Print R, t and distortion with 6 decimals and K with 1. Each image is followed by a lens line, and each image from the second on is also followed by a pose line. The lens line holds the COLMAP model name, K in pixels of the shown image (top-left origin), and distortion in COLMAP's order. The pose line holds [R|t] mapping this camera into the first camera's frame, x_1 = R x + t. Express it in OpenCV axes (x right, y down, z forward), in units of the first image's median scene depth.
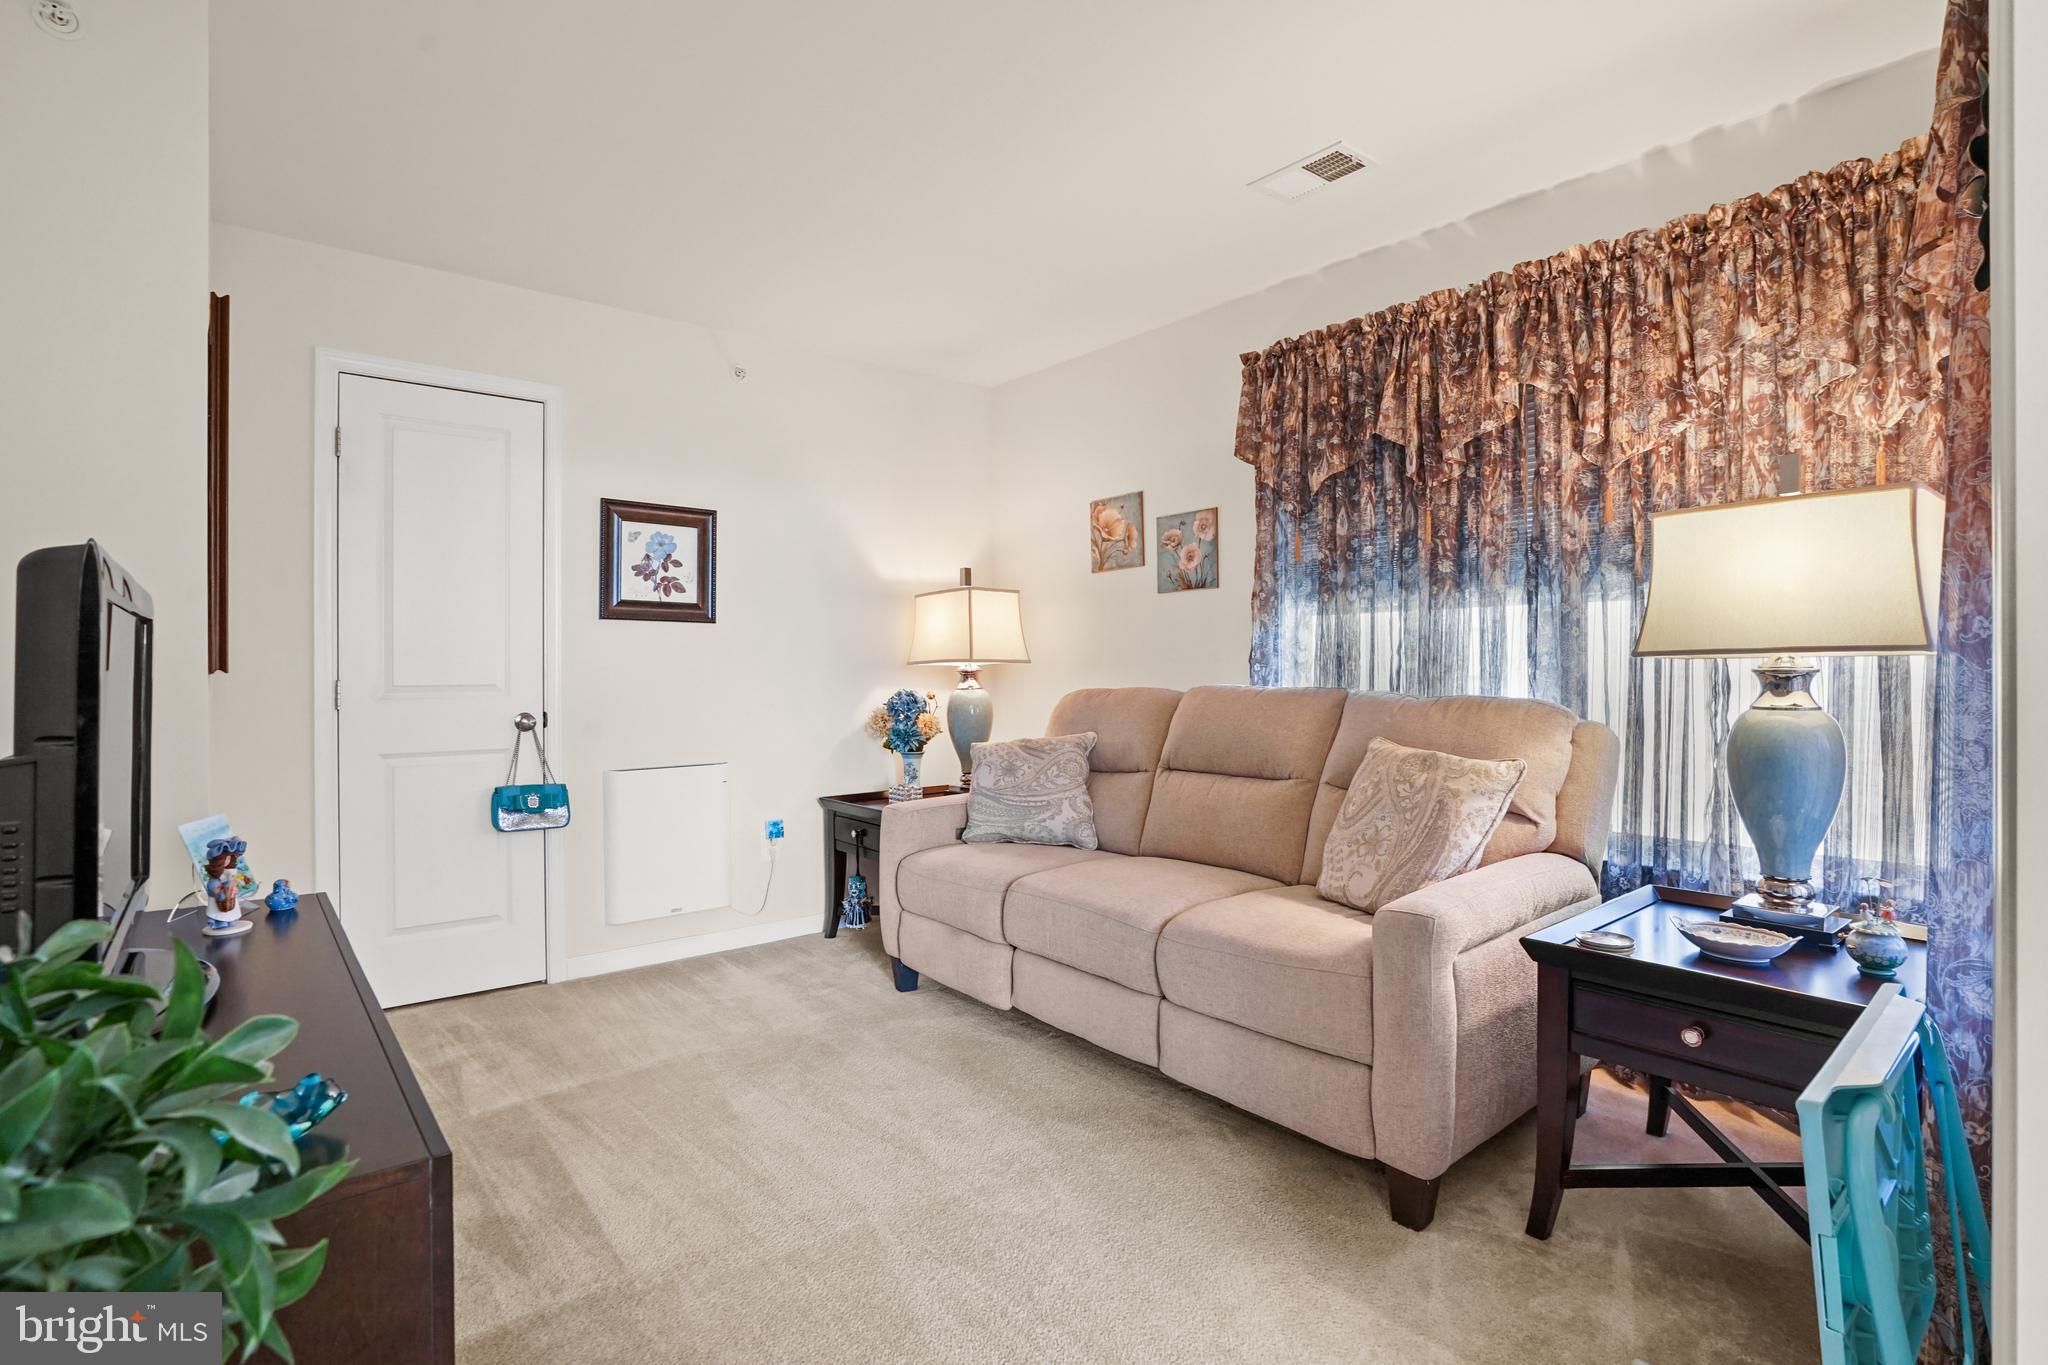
lens RADIAL K [[966.2, 0, 1026.5], [0, 966.2, 678.6], [0, 0, 1]] dist [-0.001443, -0.000018]
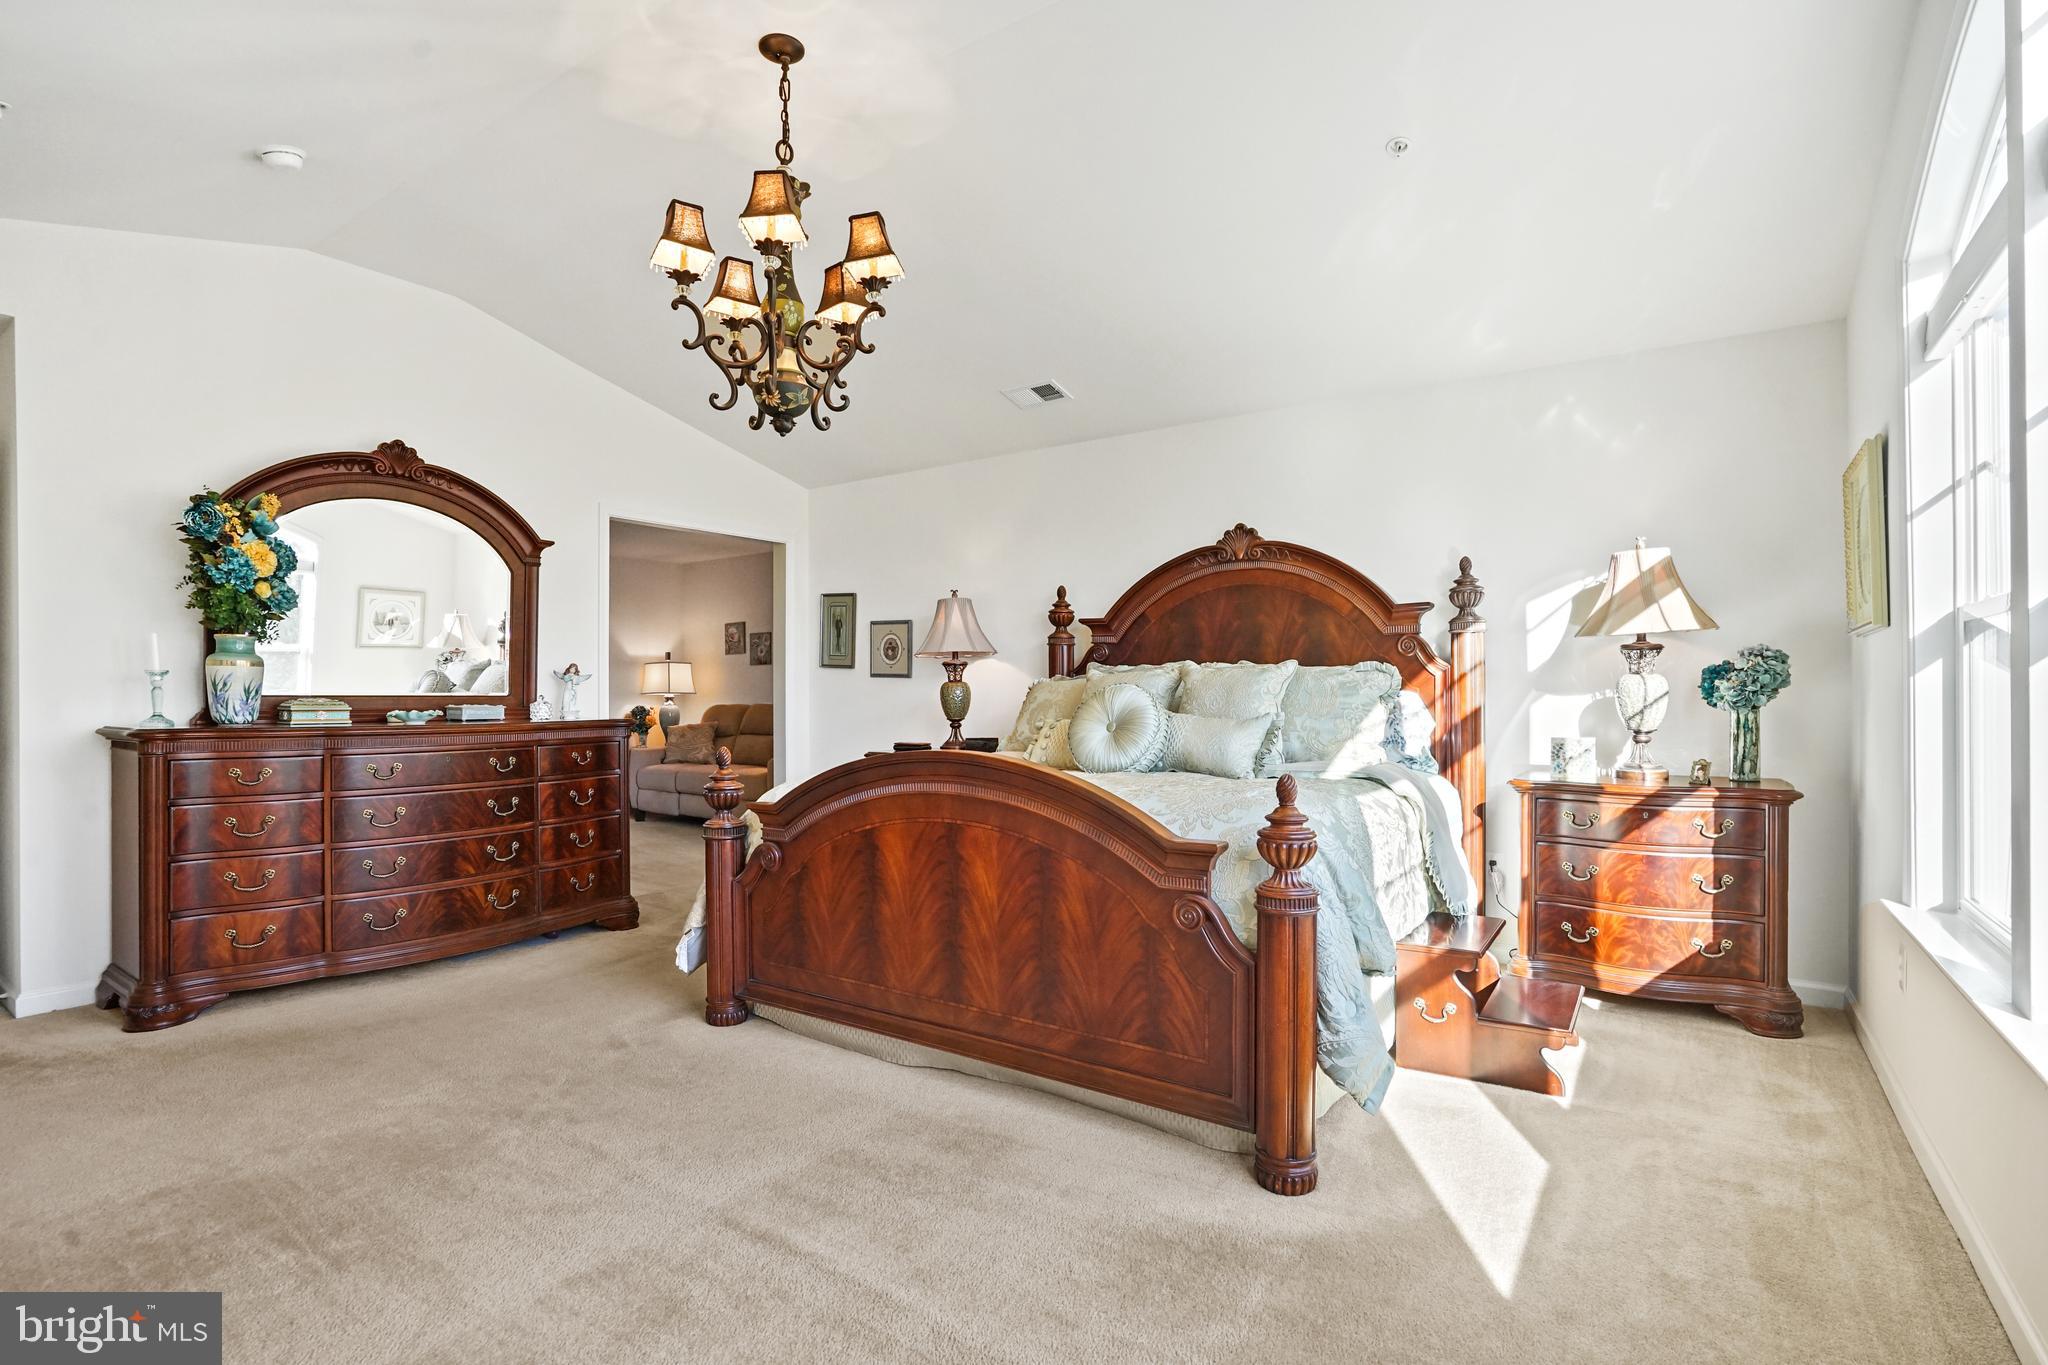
lens RADIAL K [[966.2, 0, 1019.3], [0, 966.2, 683.4], [0, 0, 1]] dist [-0.001443, -0.000018]
pose [[0.968333, -0.001947, 0.249654, 0.183677], [0.003788, 0.999969, -0.006895, -0.022628], [-0.249633, 0.007622, 0.968310, -1.522284]]
